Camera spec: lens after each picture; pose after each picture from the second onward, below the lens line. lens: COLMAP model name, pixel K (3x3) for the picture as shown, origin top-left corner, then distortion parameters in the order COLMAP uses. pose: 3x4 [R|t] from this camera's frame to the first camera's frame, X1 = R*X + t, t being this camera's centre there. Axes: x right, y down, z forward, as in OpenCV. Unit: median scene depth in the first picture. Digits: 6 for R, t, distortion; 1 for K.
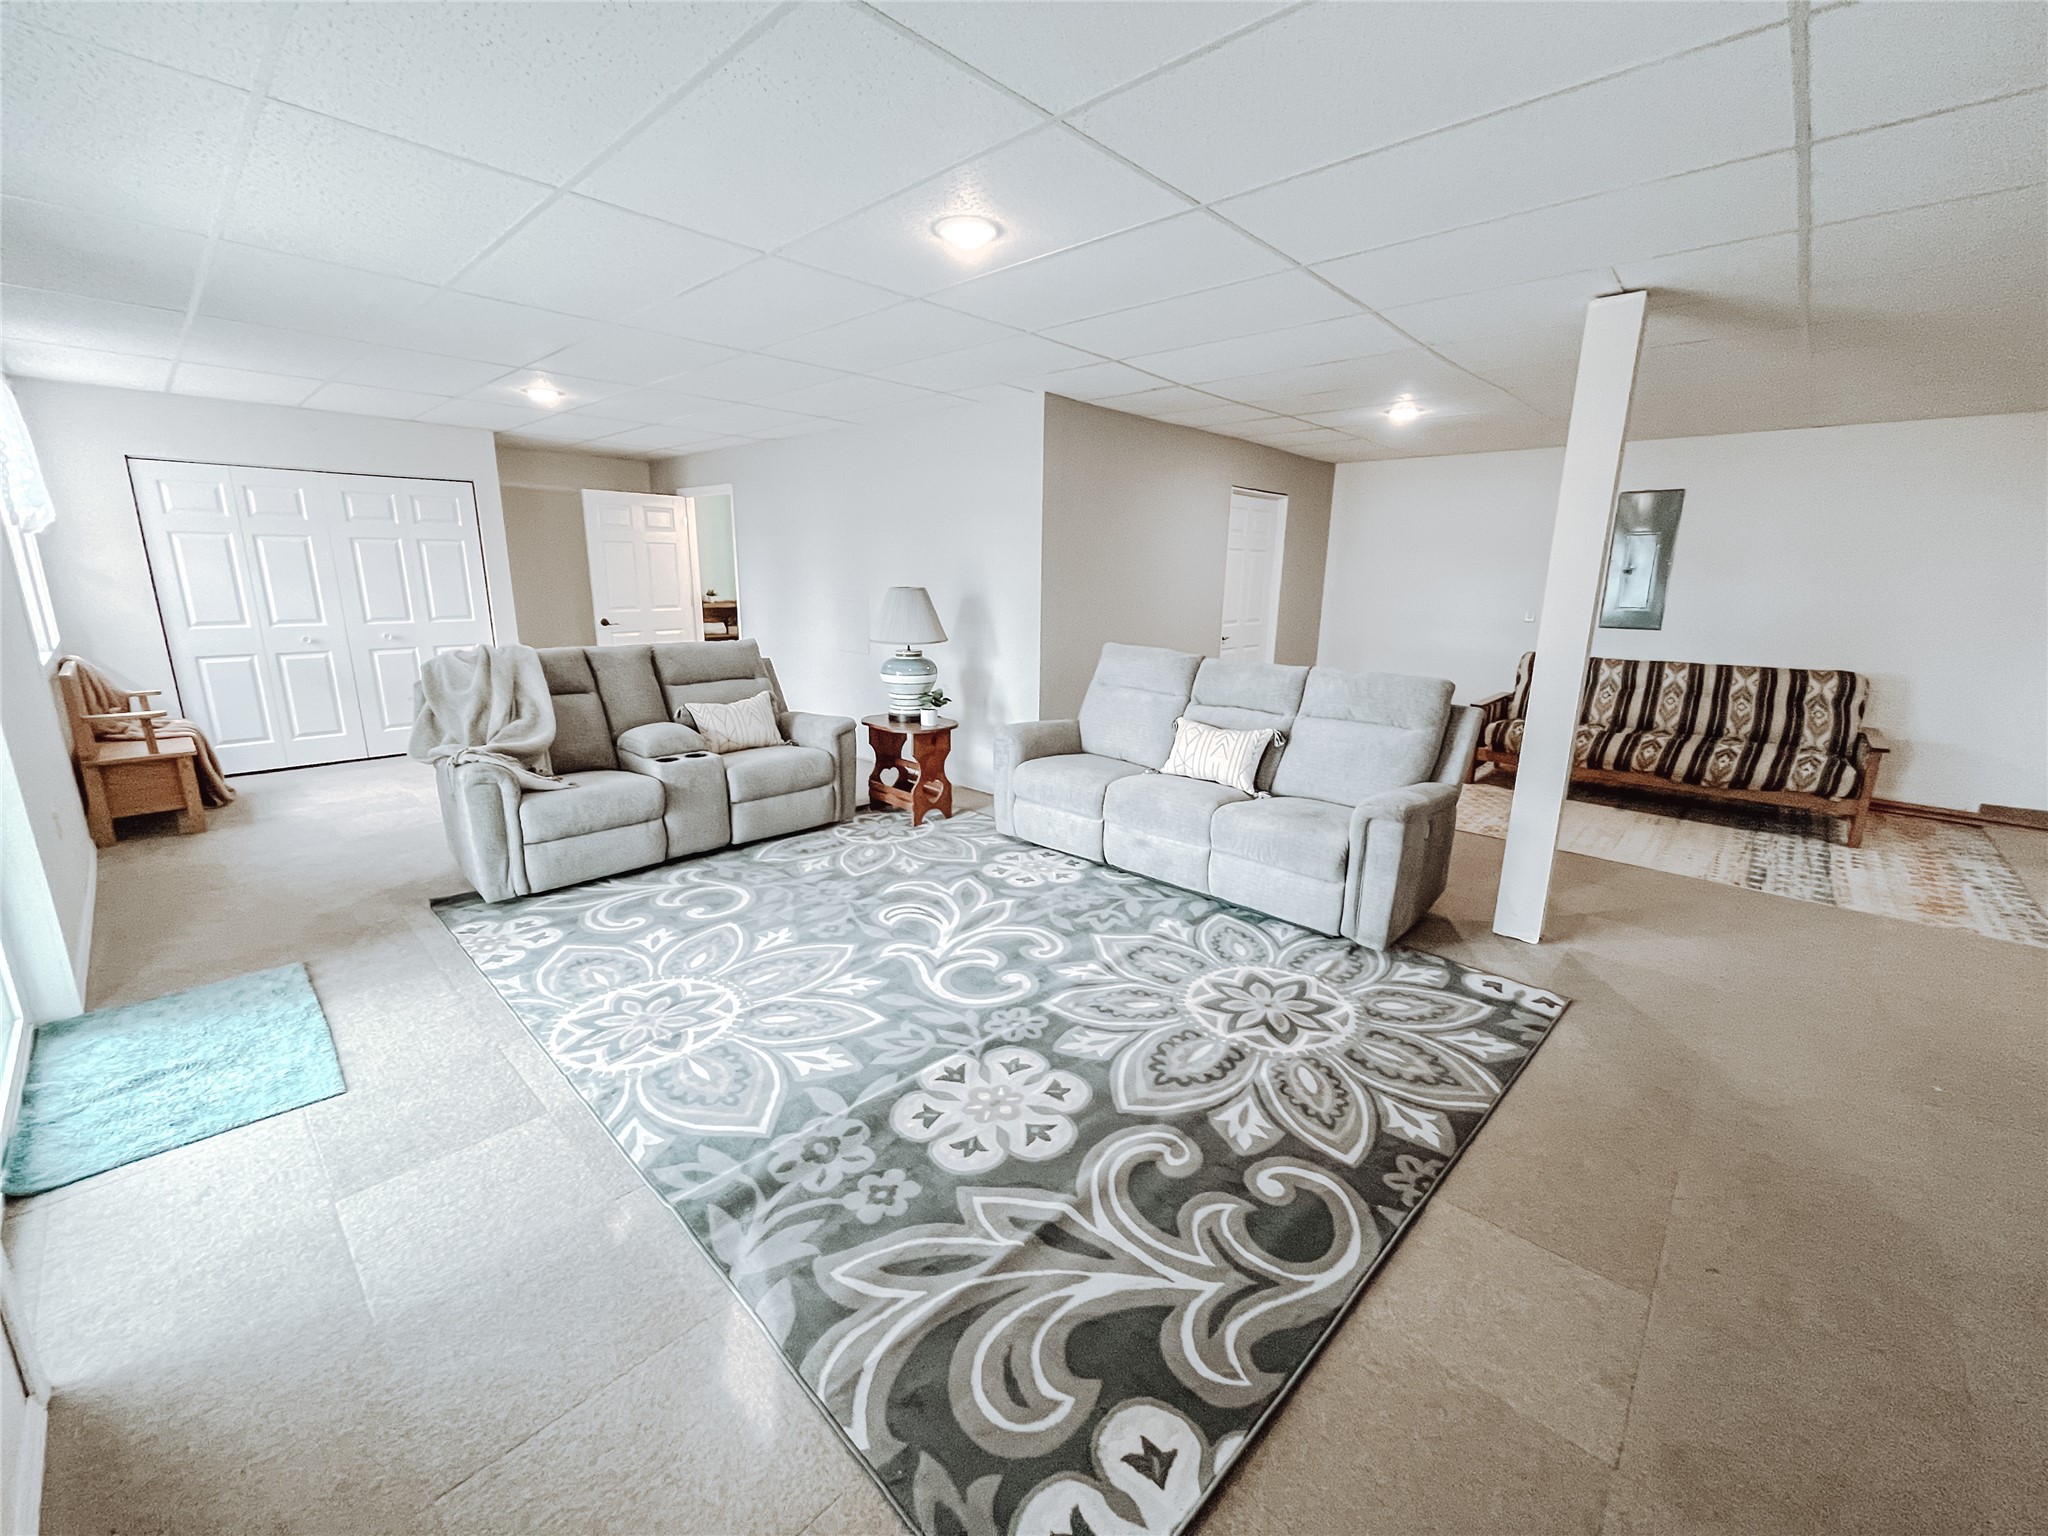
lens RADIAL K [[817.2, 0, 1020.1], [0, 817.2, 766.1], [0, 0, 1]] dist [-0.009011, -0.000479]
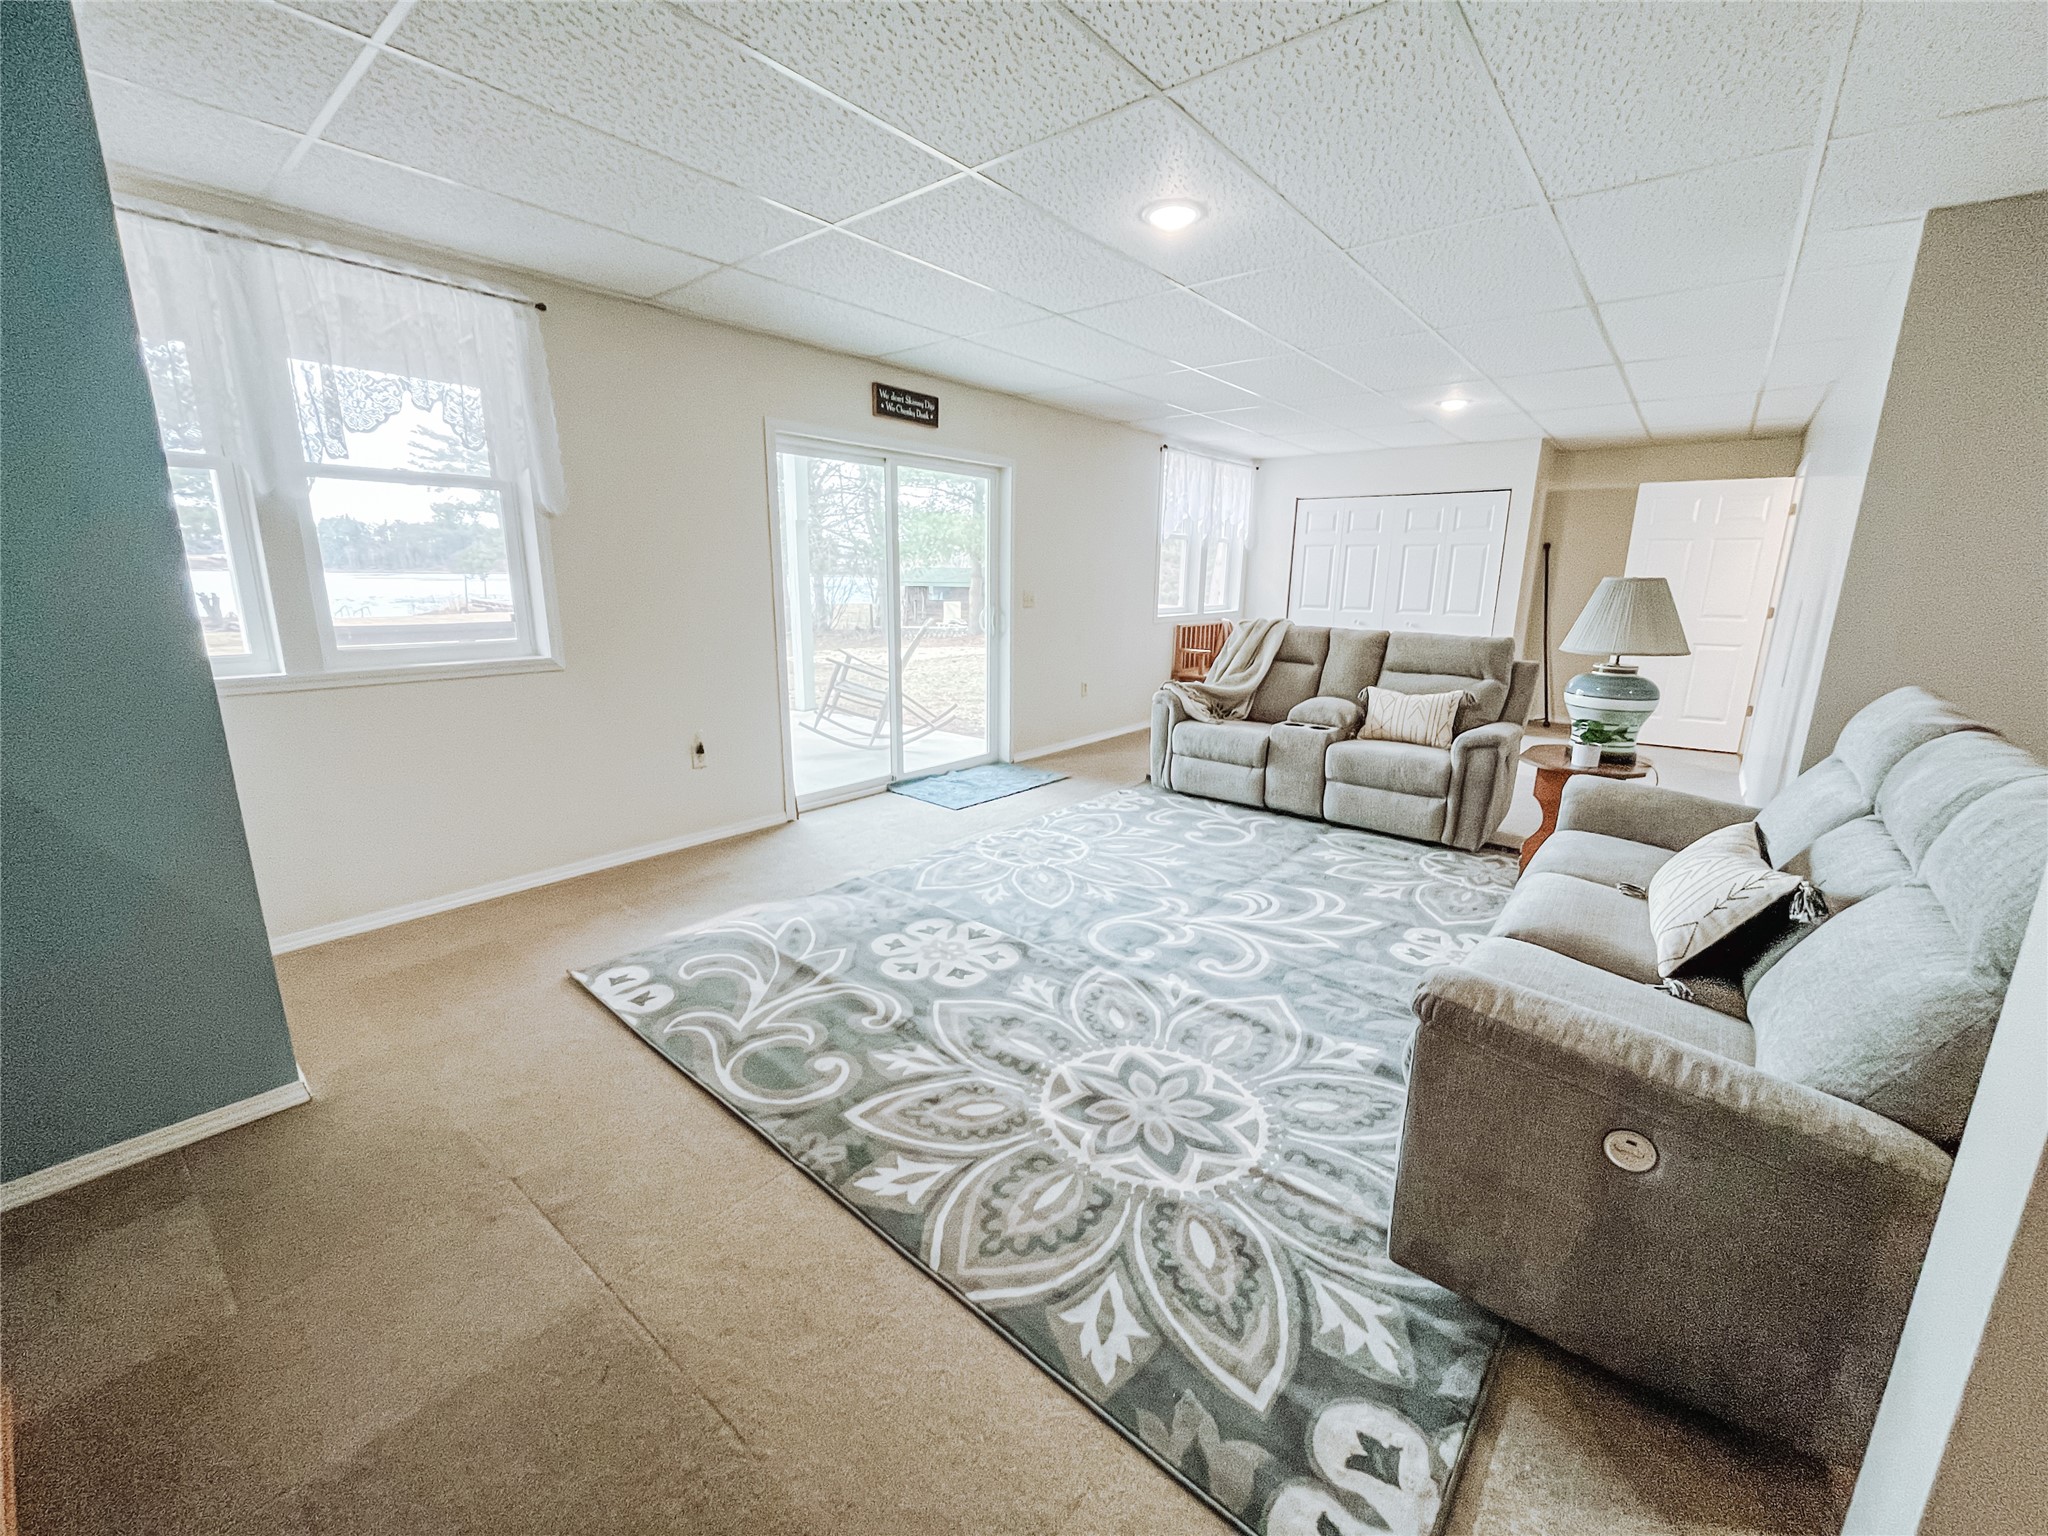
lens RADIAL K [[817.2, 0, 1021.7], [0, 817.2, 766.3], [0, 0, 1]] dist [-0.009011, -0.000479]
pose [[0.075985, 0.219174, -0.972722, 0.909120], [-0.243670, 0.950046, 0.195030, -0.112992], [0.966877, 0.222204, 0.125595, 0.694836]]
